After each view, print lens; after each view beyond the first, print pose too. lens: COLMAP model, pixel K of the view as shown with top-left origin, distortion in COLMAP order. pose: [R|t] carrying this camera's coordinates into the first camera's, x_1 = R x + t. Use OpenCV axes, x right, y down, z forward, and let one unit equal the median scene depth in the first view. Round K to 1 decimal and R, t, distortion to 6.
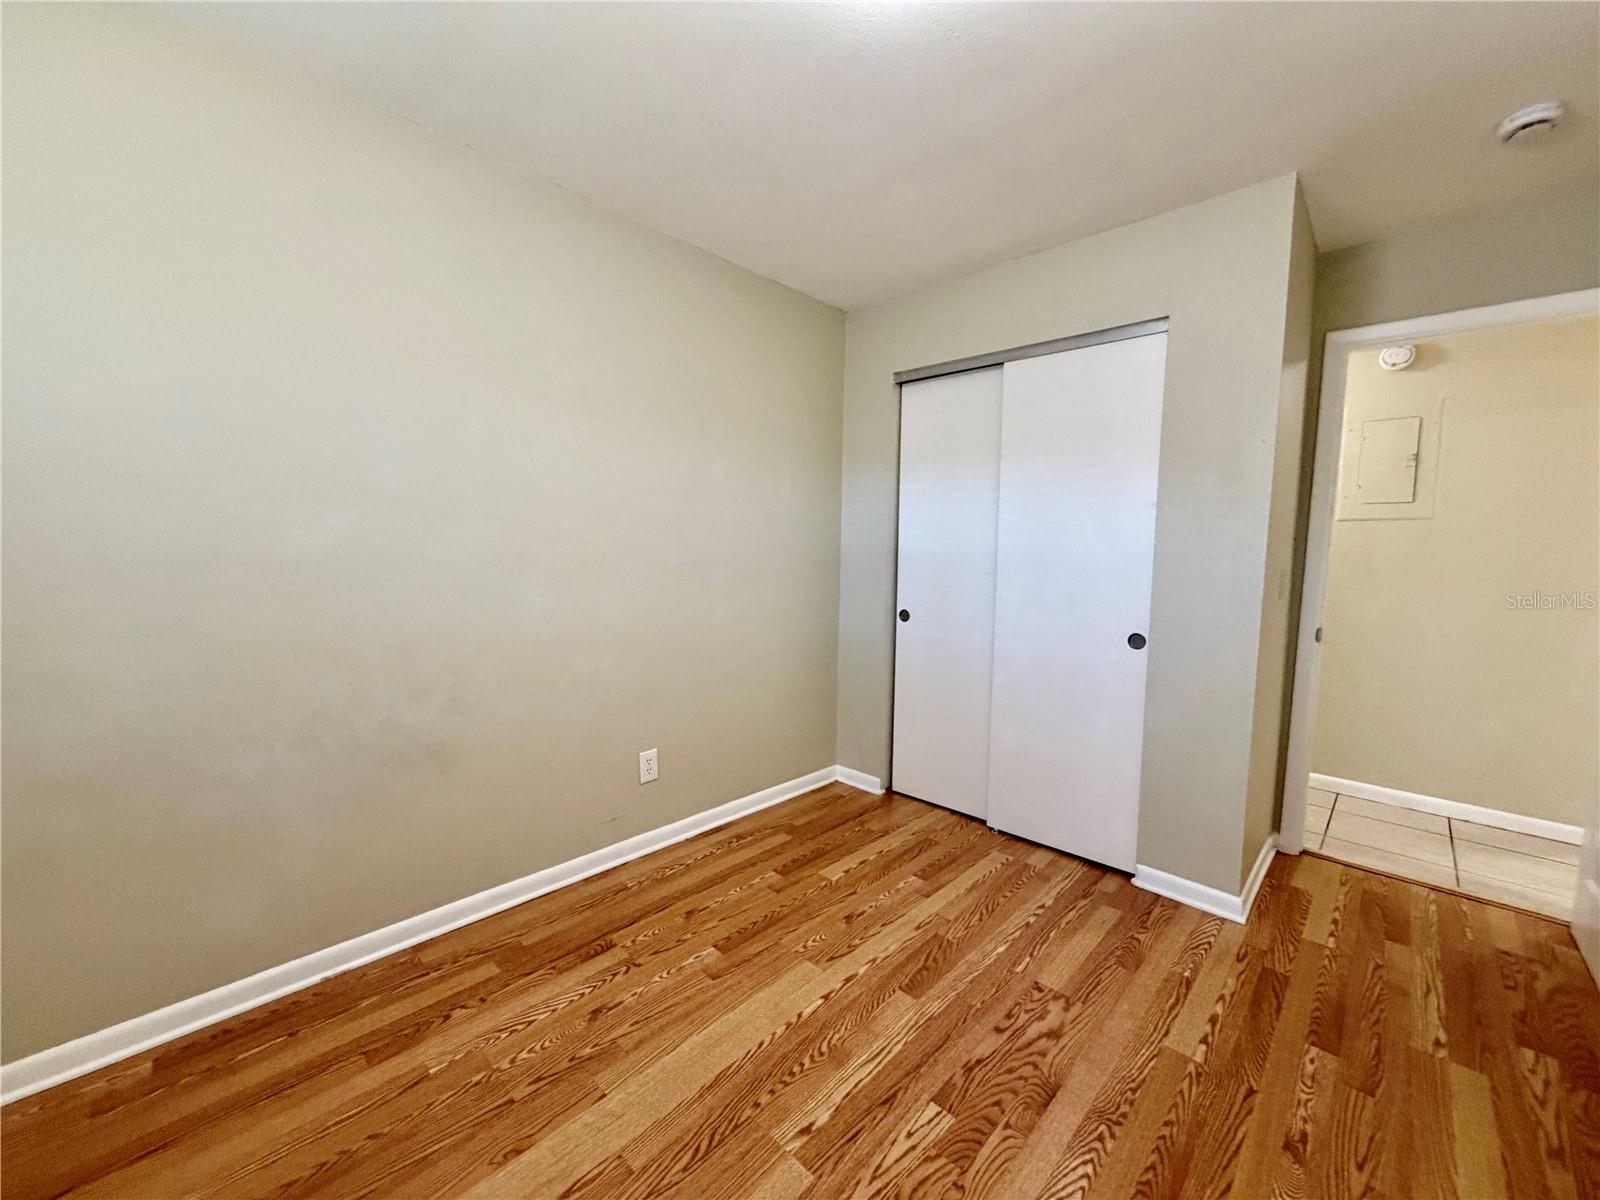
lens RADIAL K [[635.8, 0, 793.2], [0, 635.8, 597.0], [0, 0, 1]] dist [0.003131, -0.000613]
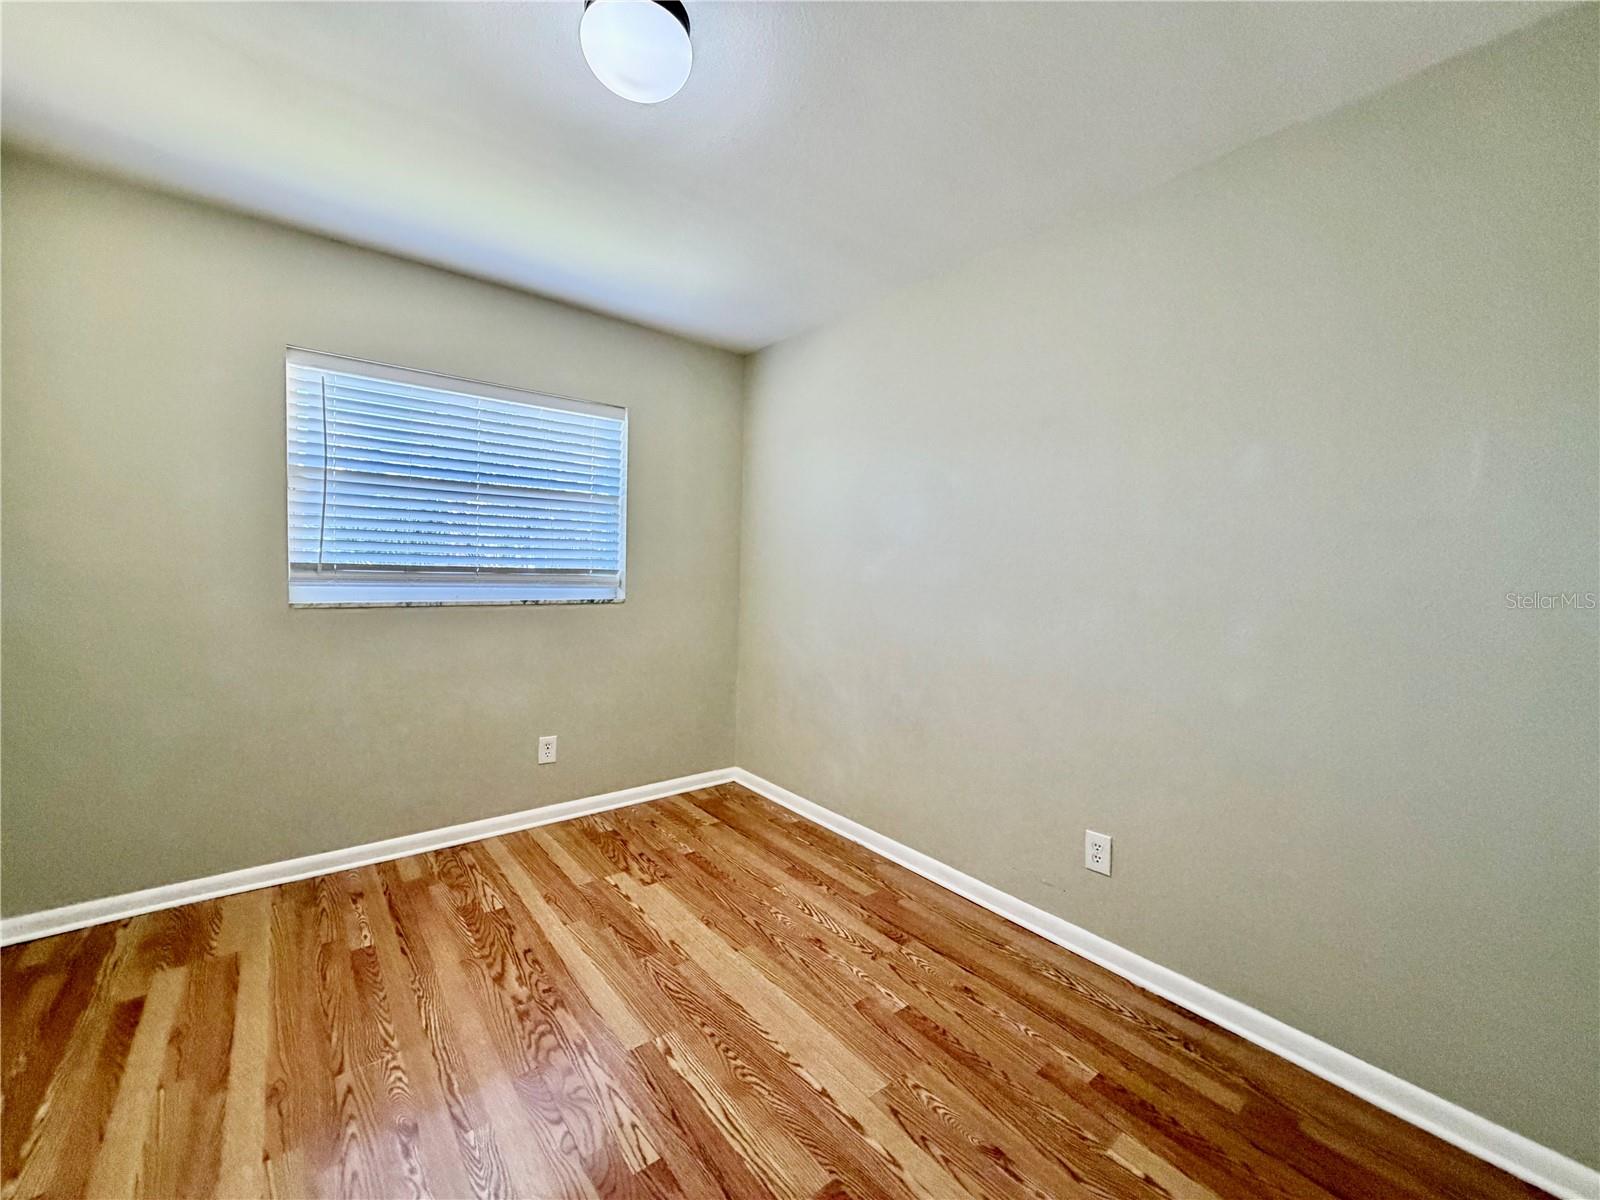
lens RADIAL K [[635.8, 0, 781.4], [0, 635.8, 531.4], [0, 0, 1]] dist [0.003131, -0.000613]
pose [[-0.137293, -0.075019, -0.987686, 1.113945], [-0.104395, 0.992670, -0.060886, -0.071811], [0.985014, 0.094750, -0.144119, 1.154358]]
